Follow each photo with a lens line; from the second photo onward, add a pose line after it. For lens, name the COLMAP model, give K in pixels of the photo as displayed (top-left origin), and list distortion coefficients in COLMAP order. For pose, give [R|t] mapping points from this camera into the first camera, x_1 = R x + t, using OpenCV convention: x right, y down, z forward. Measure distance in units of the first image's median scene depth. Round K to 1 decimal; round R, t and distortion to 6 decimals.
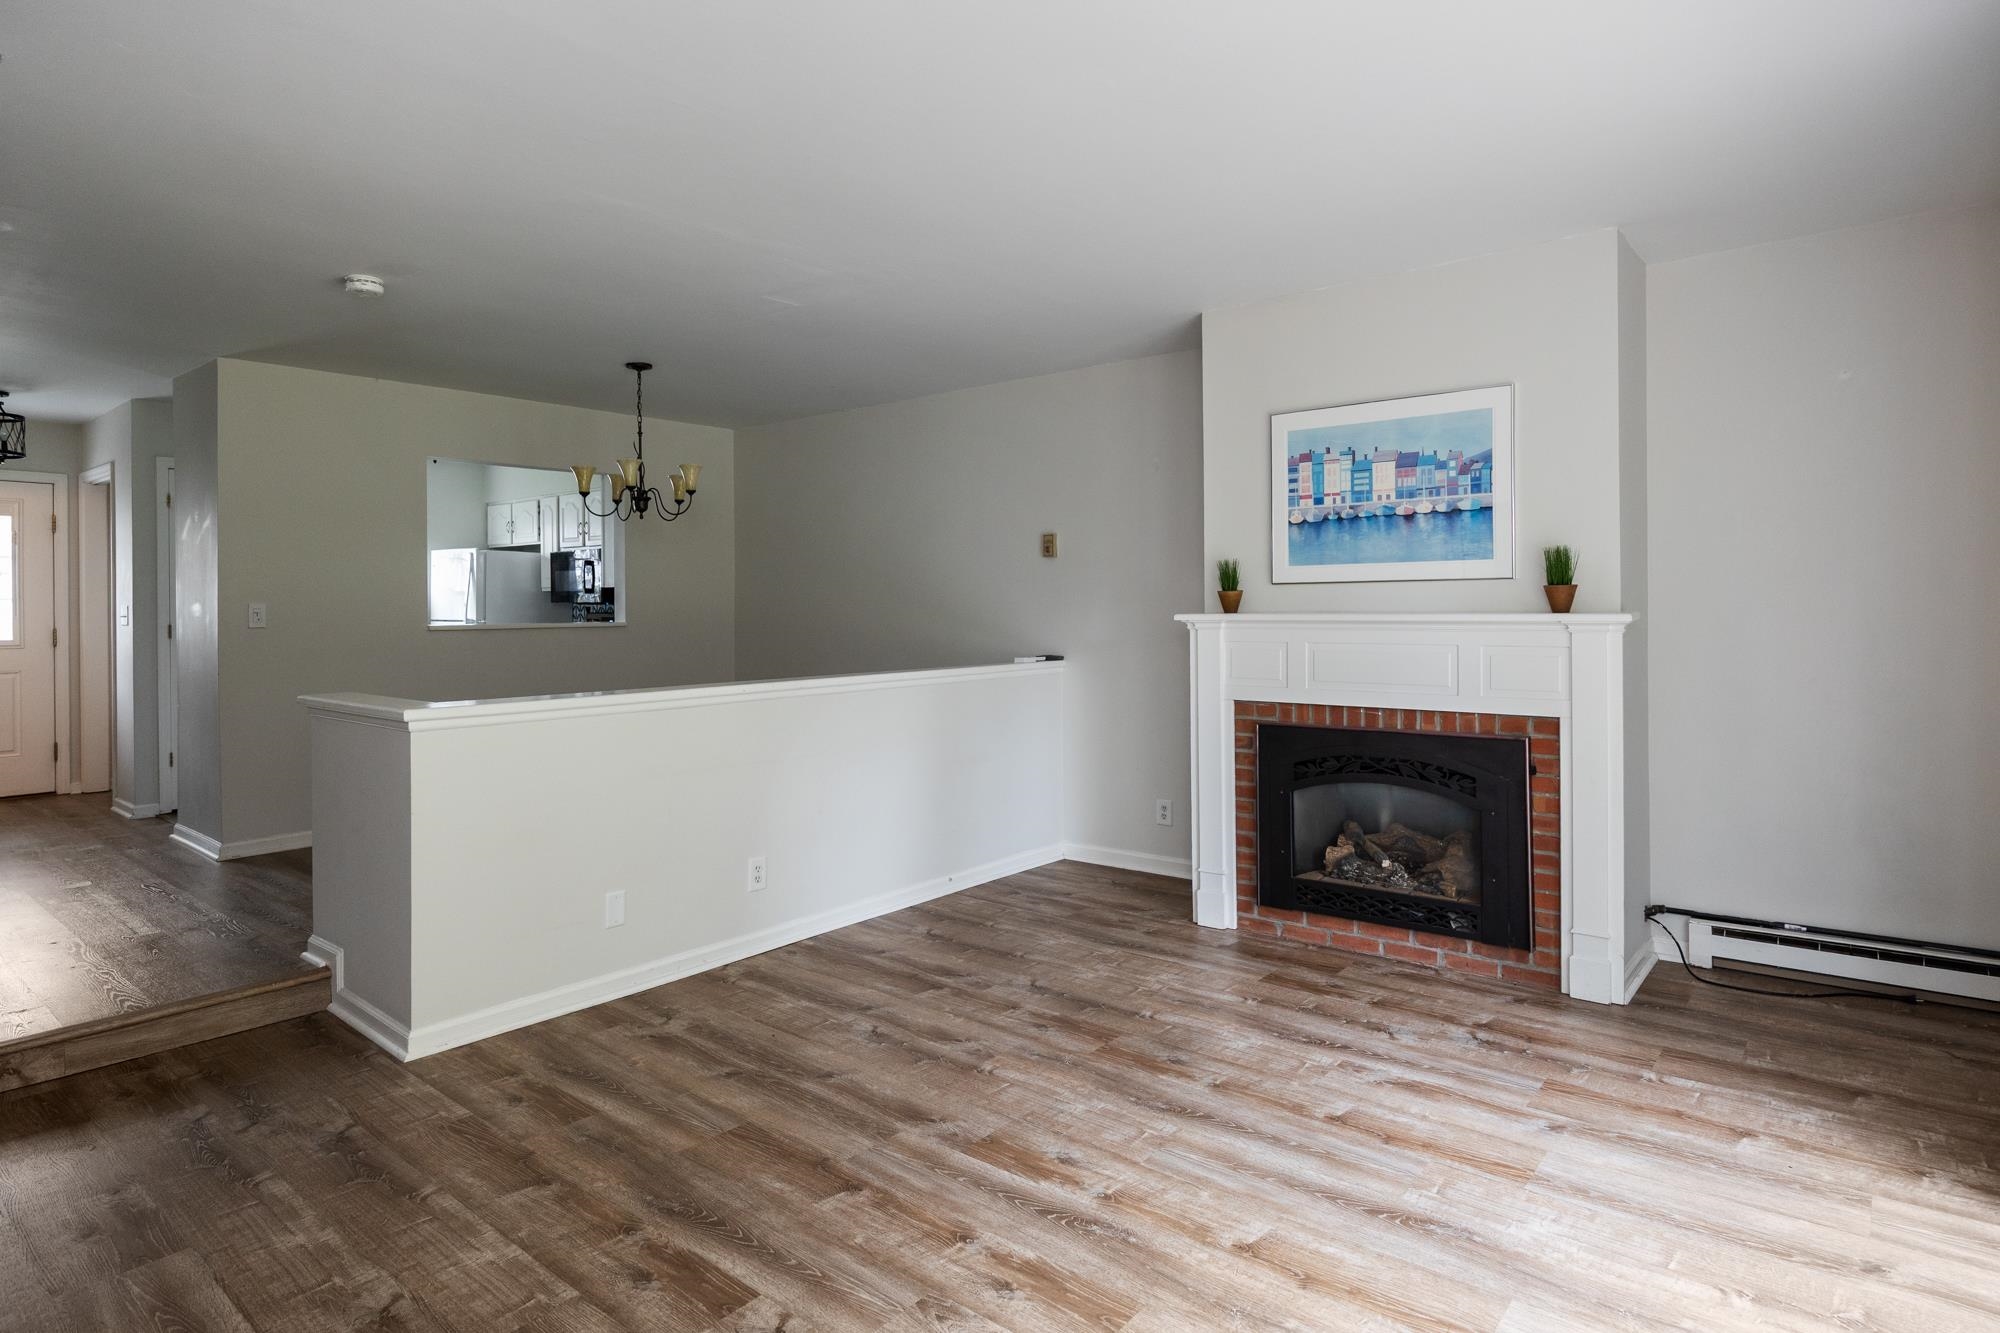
lens RADIAL K [[1090.3, 0, 1010.1], [0, 1090.3, 617.8], [0, 0, 1]] dist [-0.007650, -0.000793]
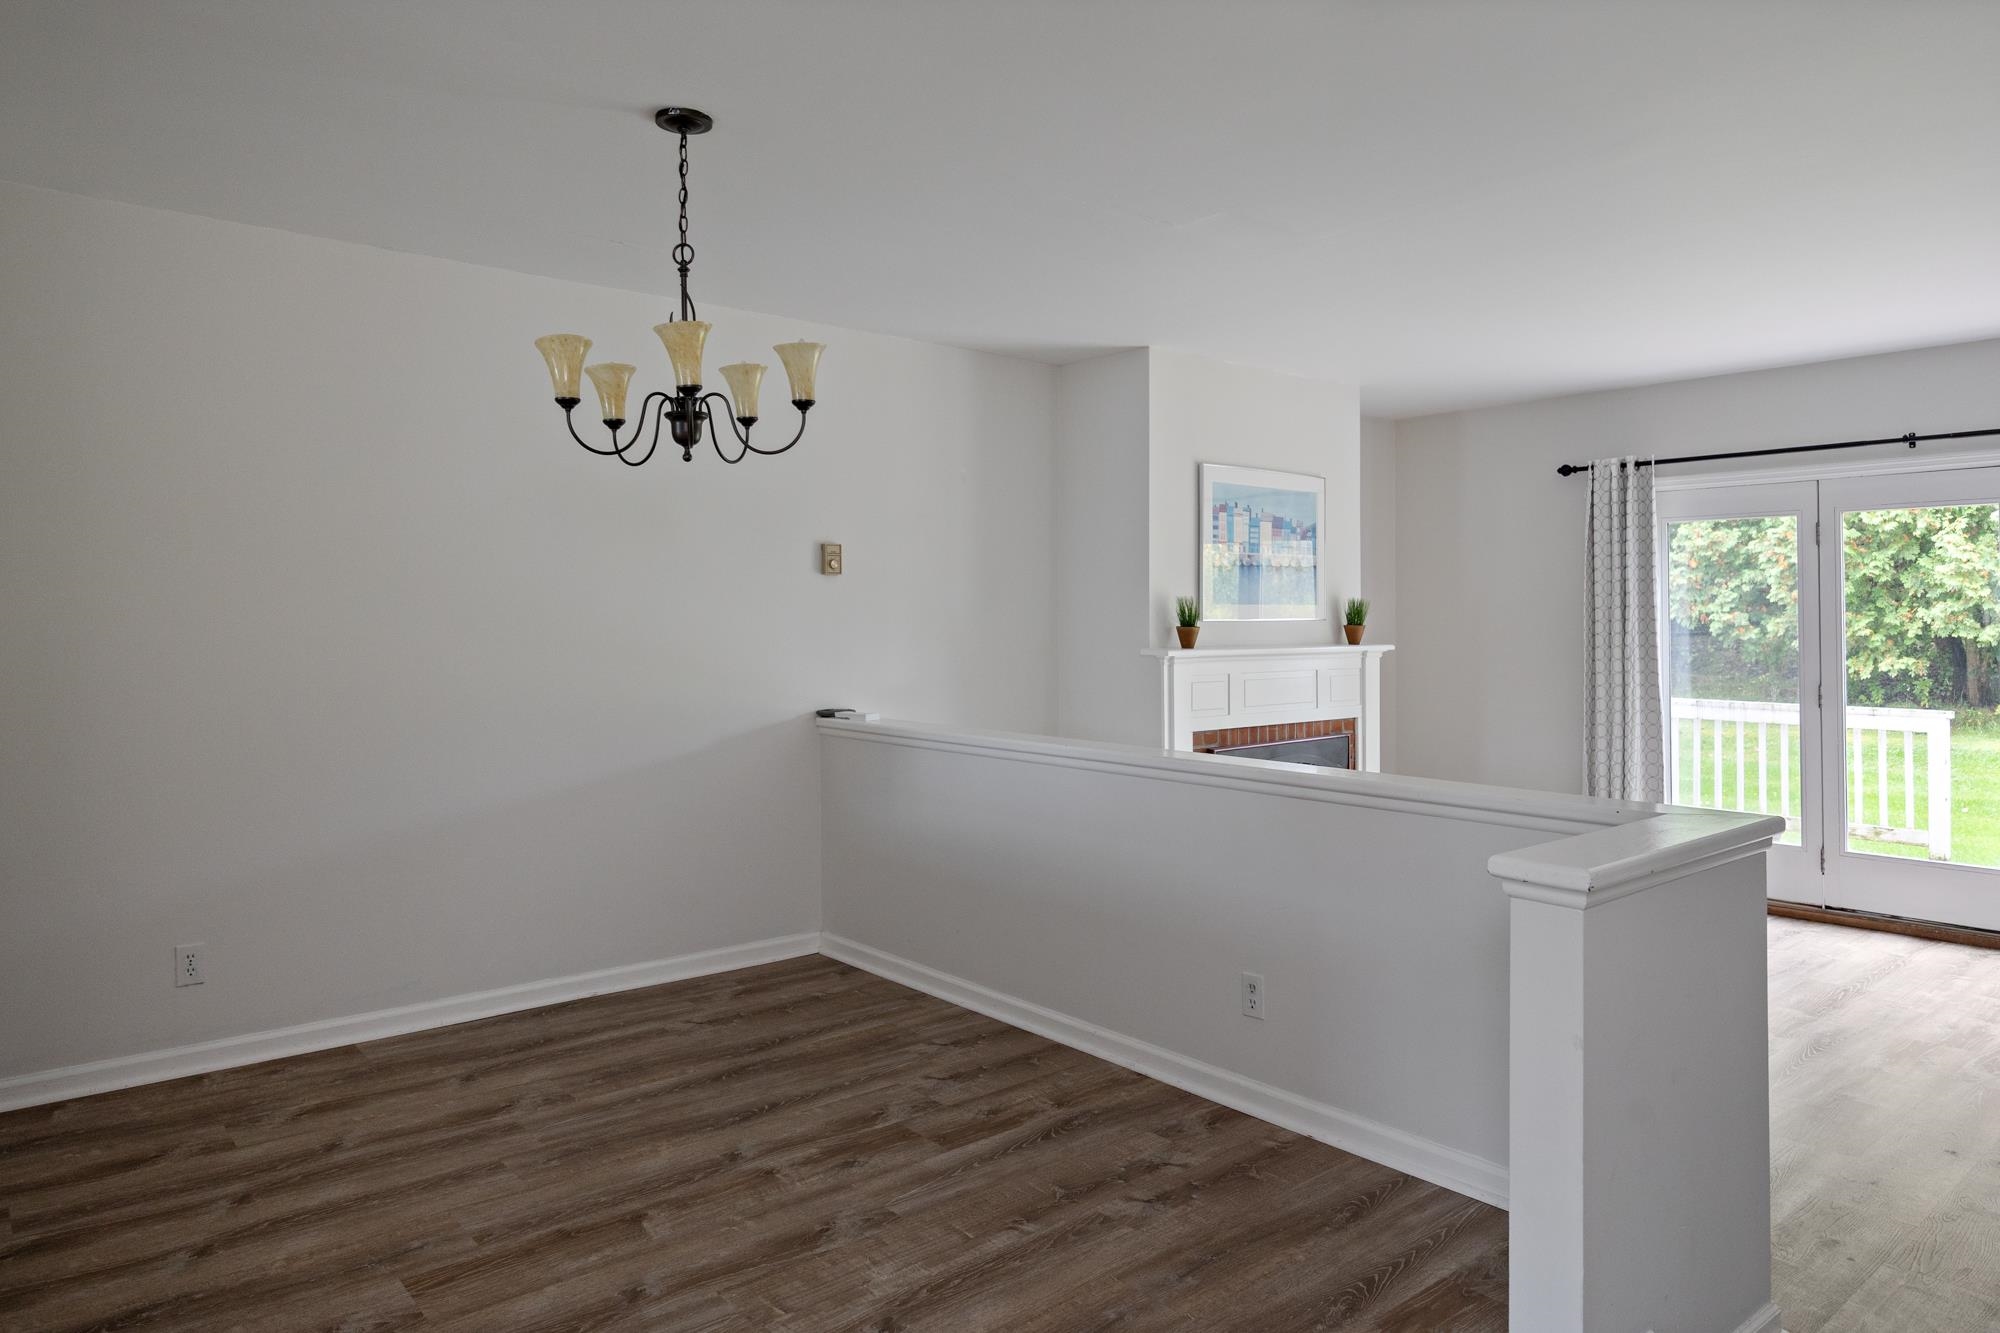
lens RADIAL K [[1183.2, 0, 987.6], [0, 1183.2, 655.9], [0, 0, 1]] dist [-0.044783, 0.025403]
pose [[0.225201, -0.025337, 0.973983, -1.049391], [0.004243, 0.999678, 0.025024, -0.028260], [-0.974303, -0.001503, 0.225236, 1.038723]]
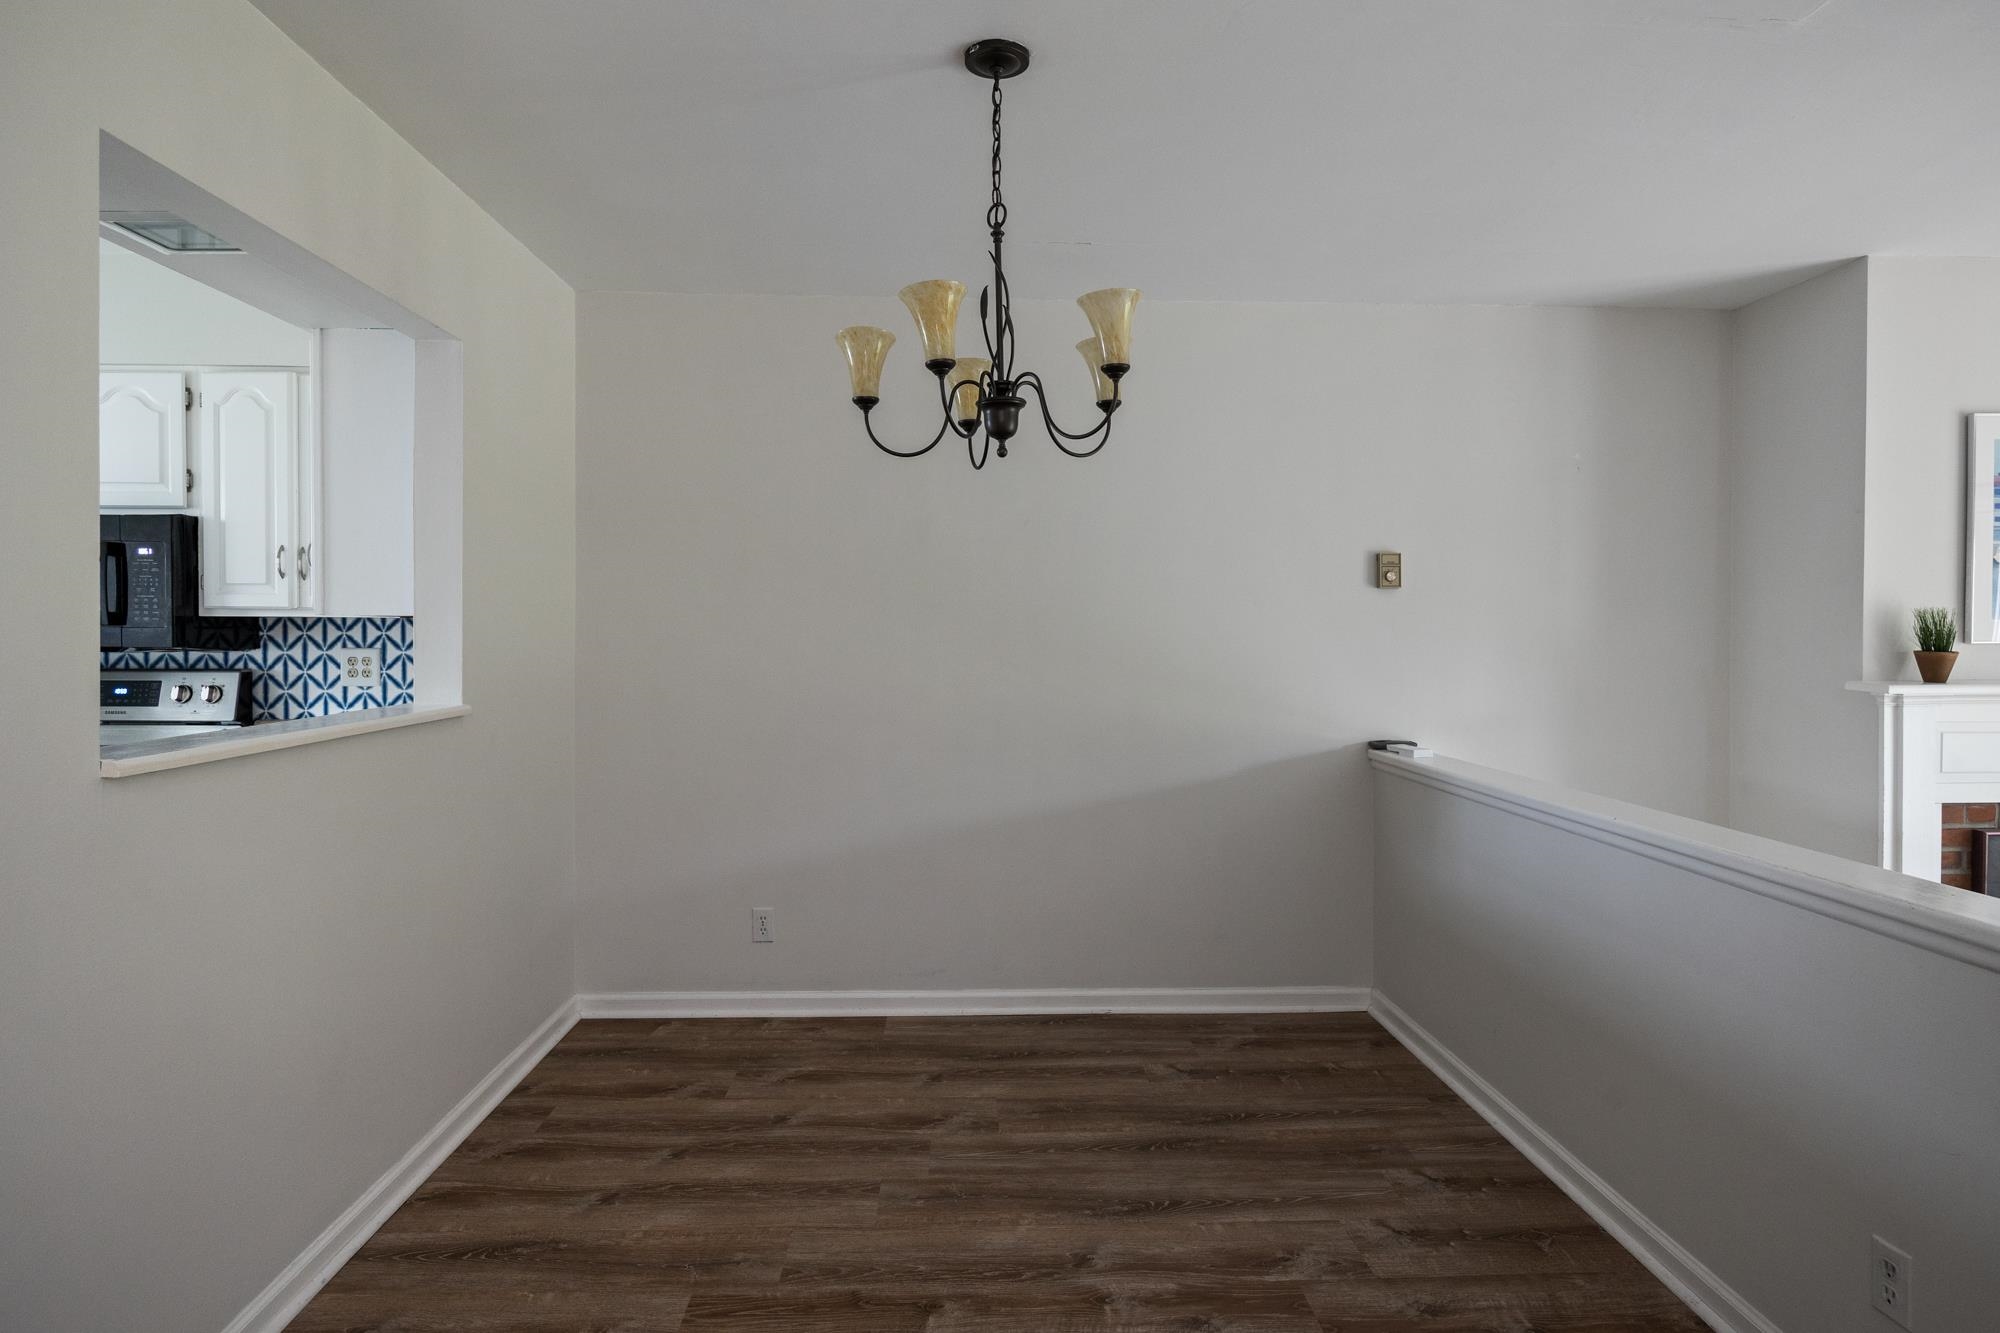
lens RADIAL K [[1062.2, 0, 1000.0], [0, 1062.2, 666.5], [0, 0, 1]] dist [-0.004890, -0.000666]
pose [[0.762153, -0.011103, 0.647302, -0.802671], [-0.004960, 0.999723, 0.022988, -0.031001], [-0.647378, -0.020731, 0.761887, 0.964184]]
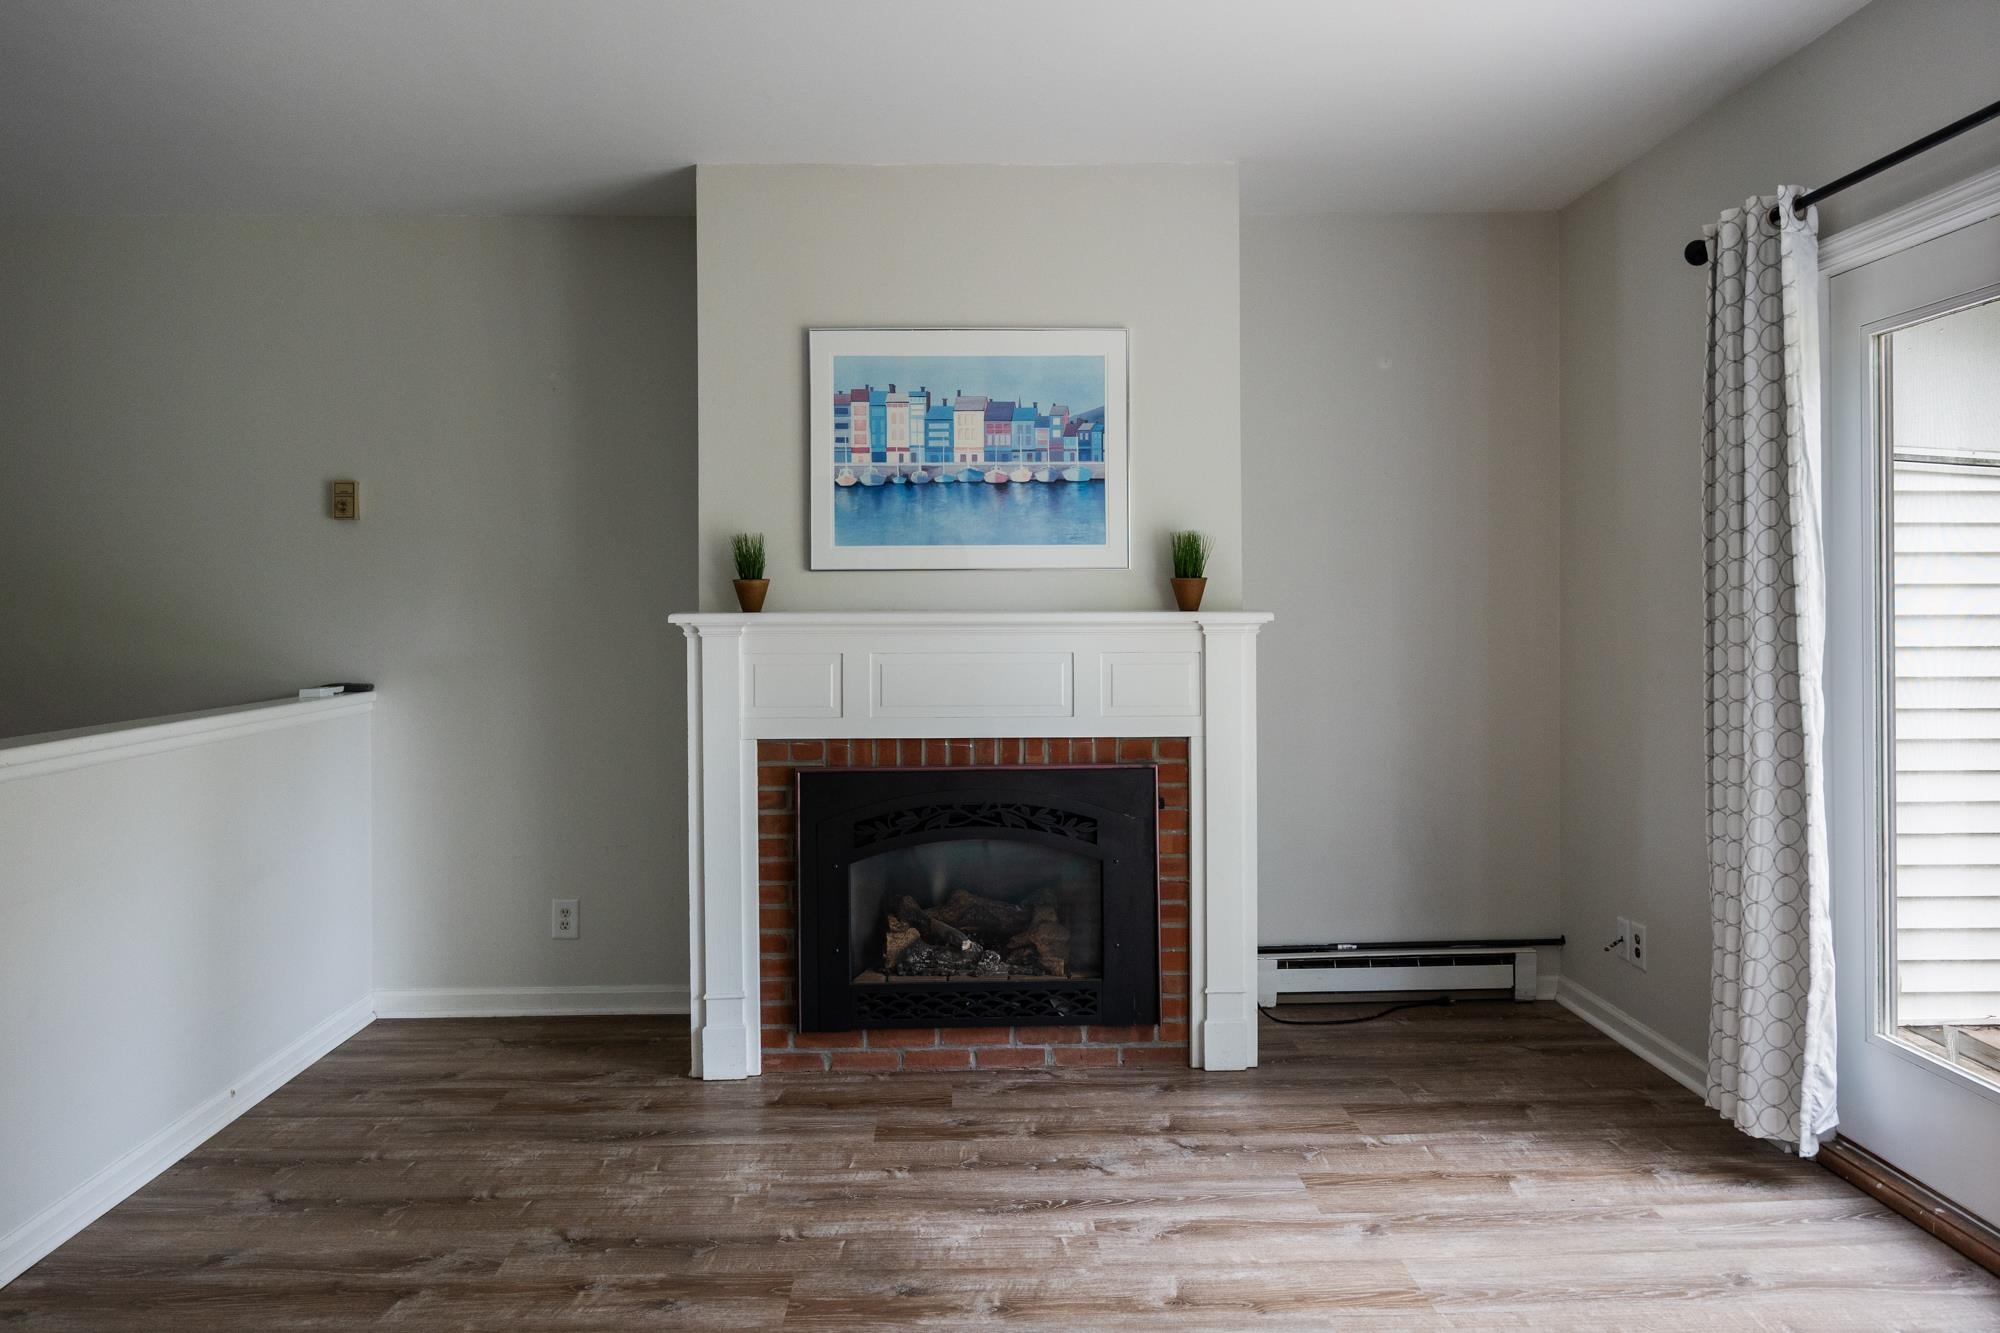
lens RADIAL K [[1428.9, 0, 994.2], [0, 1428.9, 611.6], [0, 0, 1]] dist [-0.013158, 0.006649]
pose [[0.755888, 0.000533, 0.654701, -0.299299], [0.004348, 0.999974, -0.005835, 0.001251], [-0.654687, 0.007257, 0.755865, 0.251378]]
